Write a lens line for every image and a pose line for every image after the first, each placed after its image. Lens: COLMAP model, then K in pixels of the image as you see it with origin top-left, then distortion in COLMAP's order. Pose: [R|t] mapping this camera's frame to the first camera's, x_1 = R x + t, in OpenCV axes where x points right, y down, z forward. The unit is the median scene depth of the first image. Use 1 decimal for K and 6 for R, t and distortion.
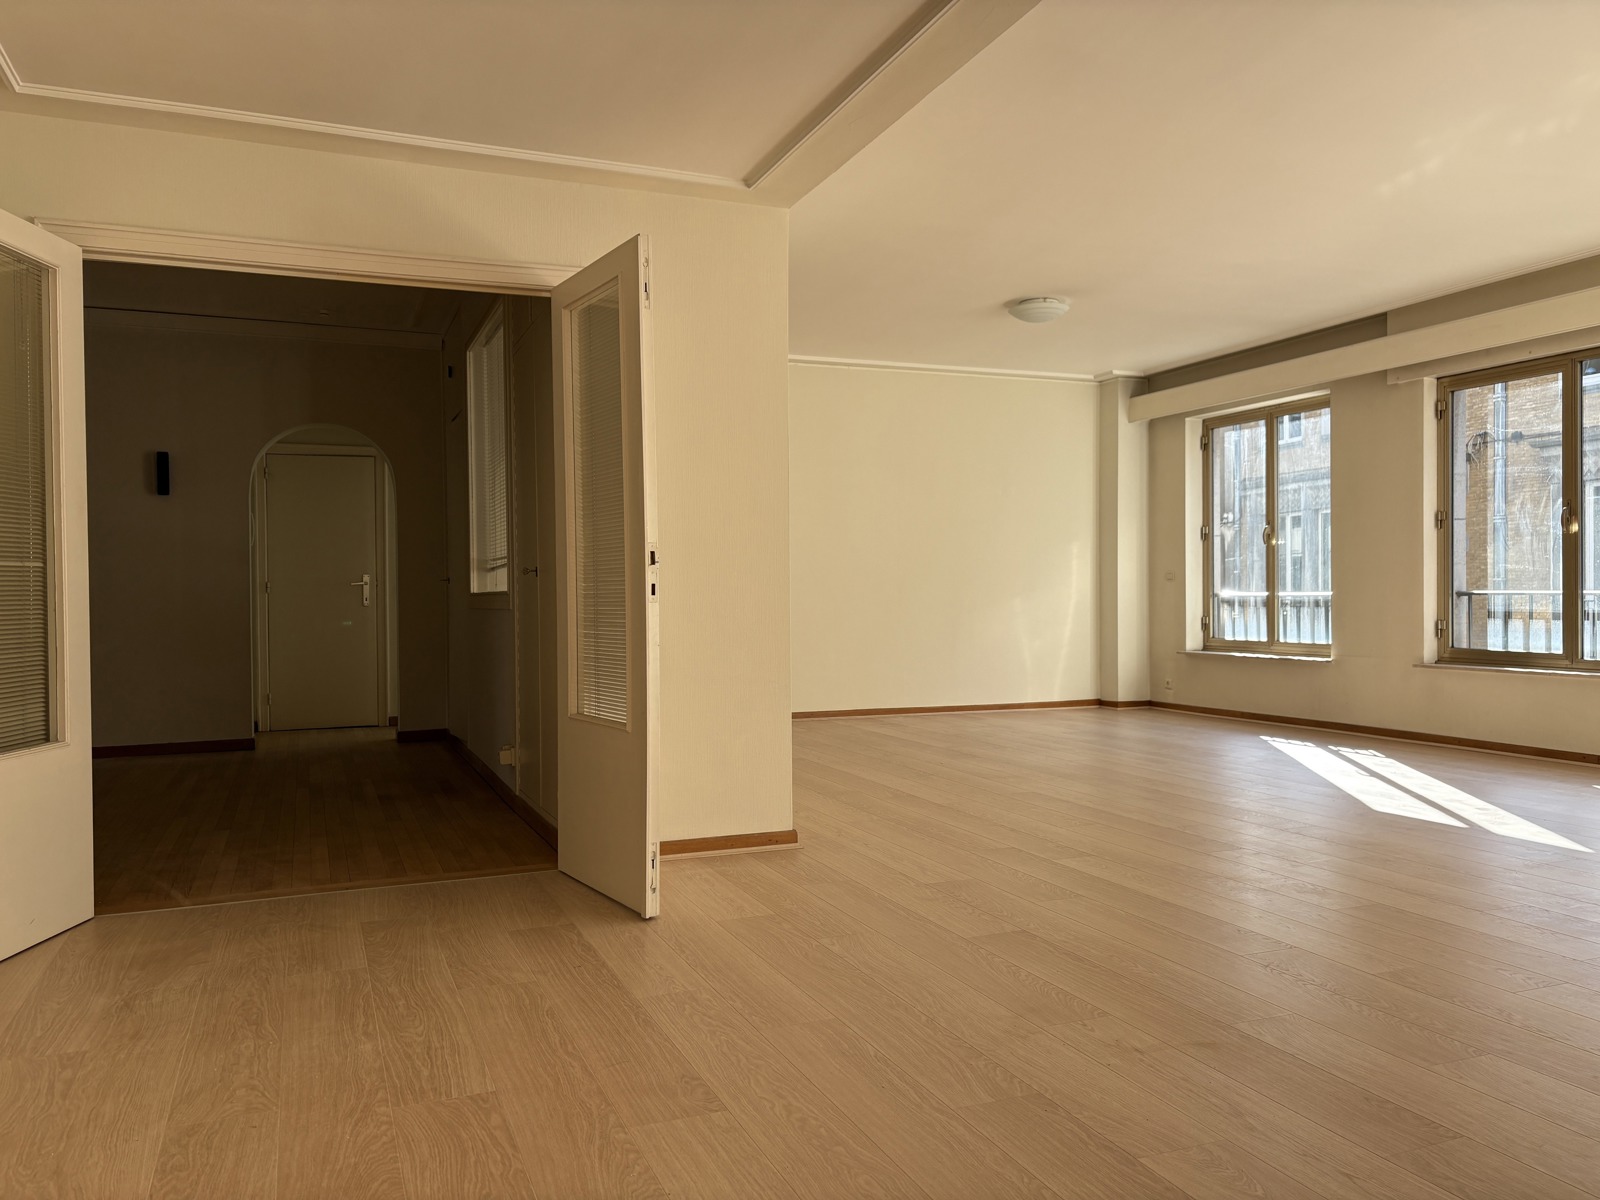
lens RADIAL K [[1205.3, 0, 796.4], [0, 1205.3, 604.2], [0, 0, 1]] dist [0.012128, -0.001677]
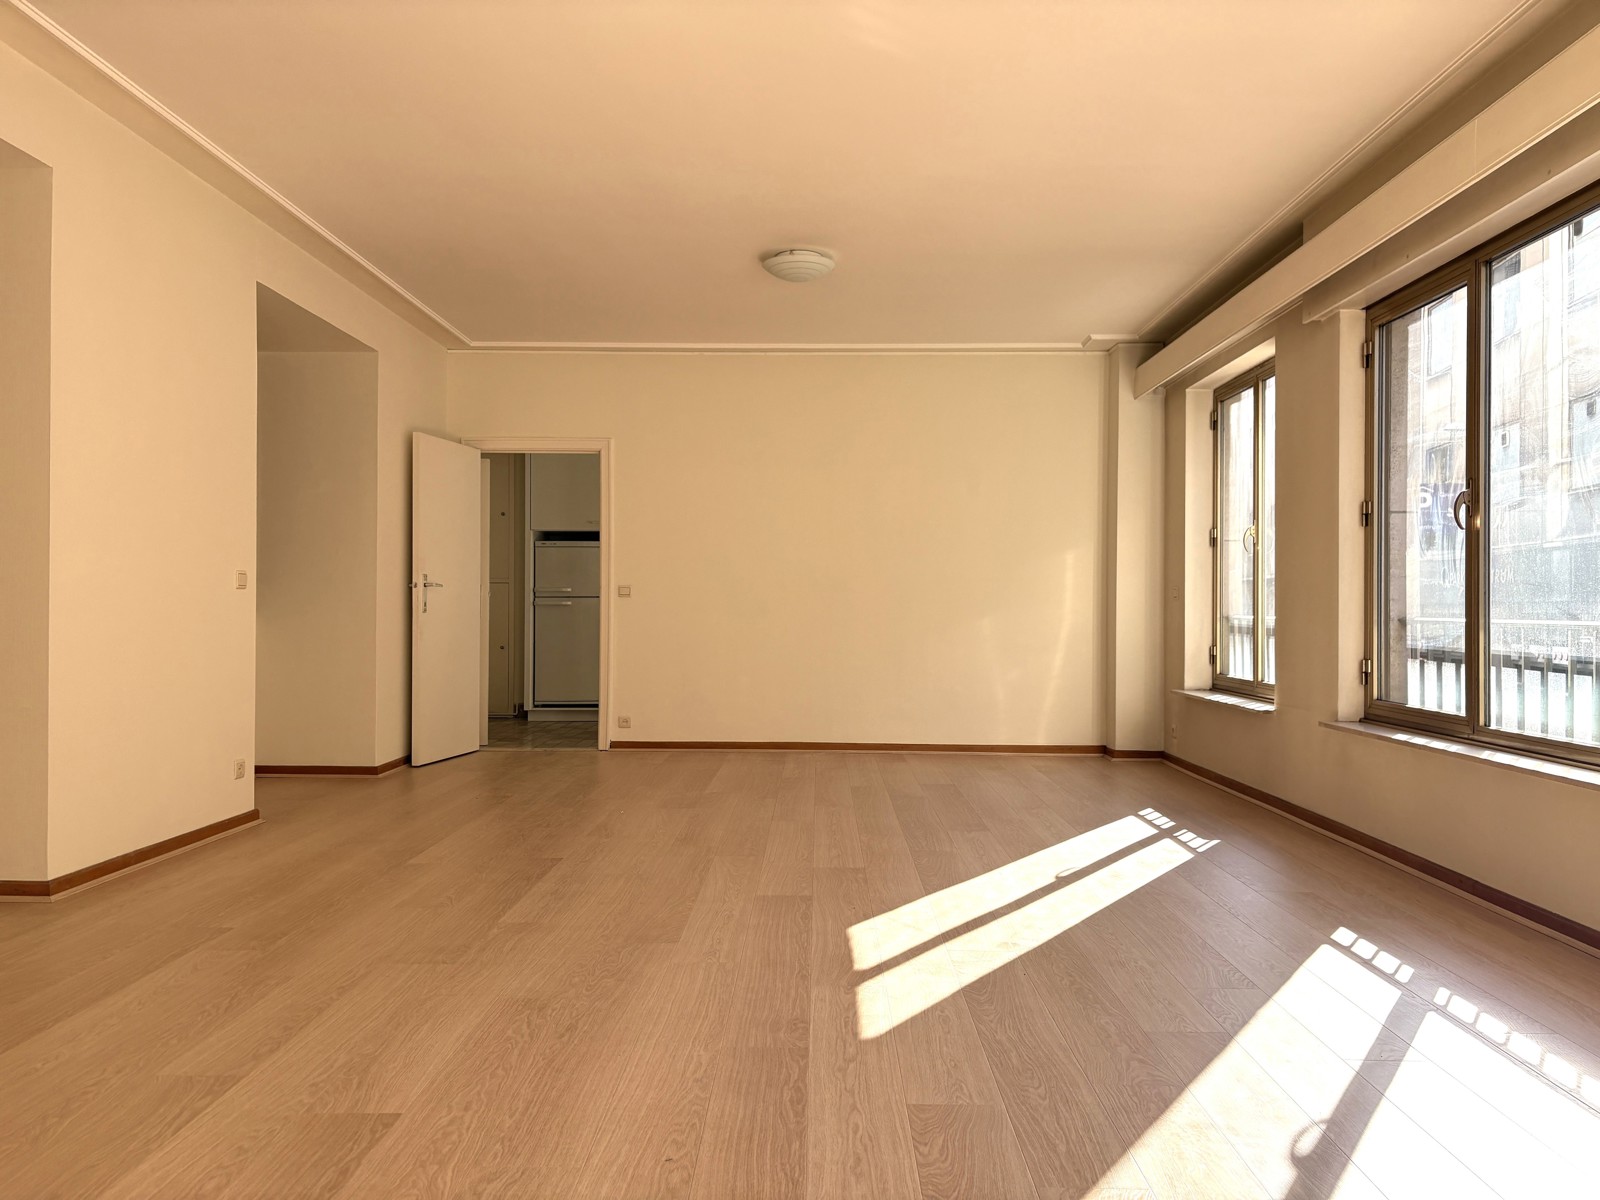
lens RADIAL K [[1205.3, 0, 800.1], [0, 1205.3, 596.7], [0, 0, 1]] dist [0.012128, -0.001677]
pose [[0.920092, 0.010054, -0.391574, 0.397812], [-0.016891, 0.999759, -0.014021, -0.005775], [0.391338, 0.019515, 0.920040, 0.191023]]
